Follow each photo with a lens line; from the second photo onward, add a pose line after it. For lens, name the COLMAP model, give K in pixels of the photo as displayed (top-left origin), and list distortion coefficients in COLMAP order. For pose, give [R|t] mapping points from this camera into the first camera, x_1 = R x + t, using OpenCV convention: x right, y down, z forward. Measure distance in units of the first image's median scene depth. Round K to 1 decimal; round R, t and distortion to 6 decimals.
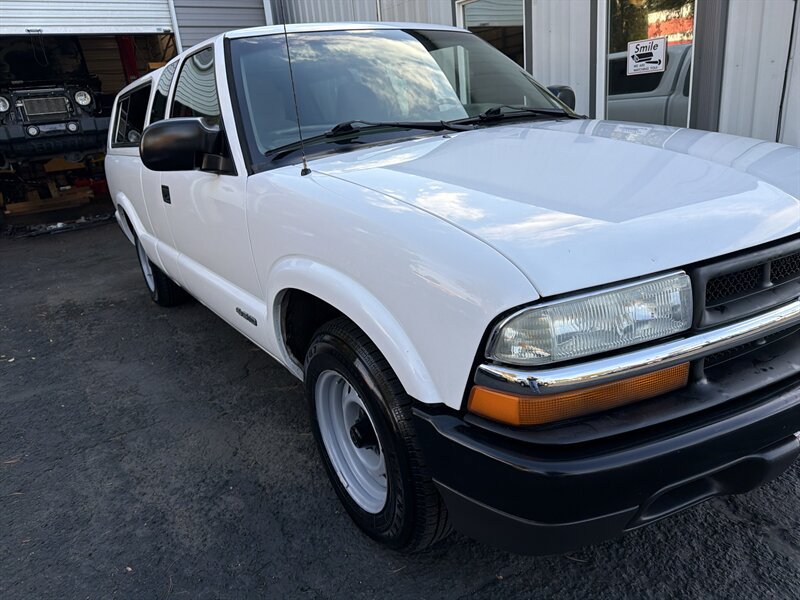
lens RADIAL K [[573.4, 0, 404.3], [0, 573.4, 297.4], [0, 0, 1]] dist [0.035241, -0.043306]
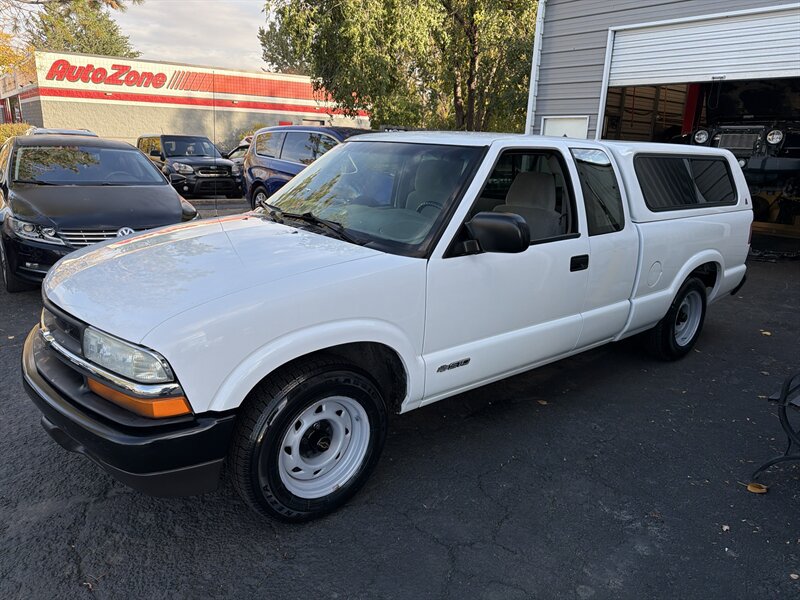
lens RADIAL K [[573.4, 0, 397.6], [0, 573.4, 284.1], [0, 0, 1]] dist [0.035241, -0.043306]
pose [[0.096433, 0.329380, -0.939260, 0.795645], [-0.347807, 0.895321, 0.278262, -0.326933], [0.932594, 0.299848, 0.200899, 0.514804]]
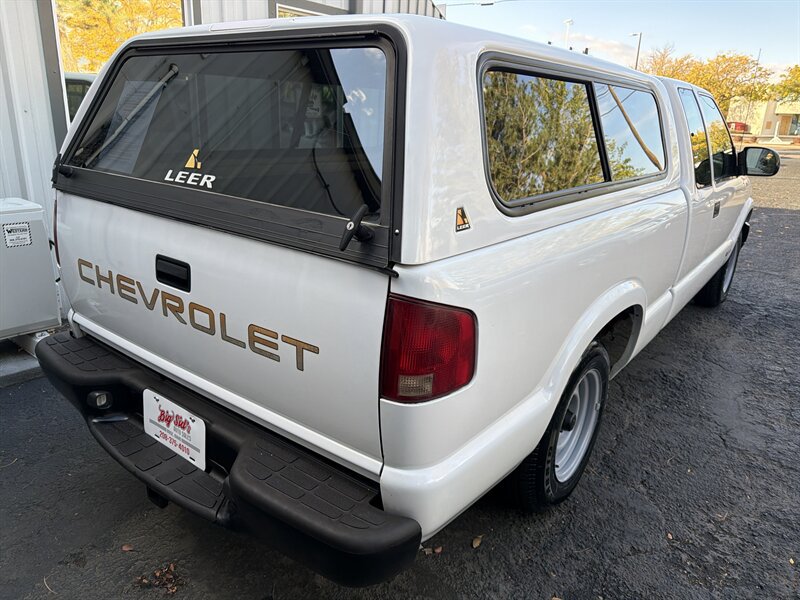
lens RADIAL K [[573.4, 0, 396.3], [0, 573.4, 297.4], [0, 0, 1]] dist [0.035241, -0.043306]
pose [[-0.329154, -0.218580, 0.918630, -0.878337], [0.283974, 0.904892, 0.317062, -0.379032], [-0.900565, 0.365229, -0.235778, 1.297620]]
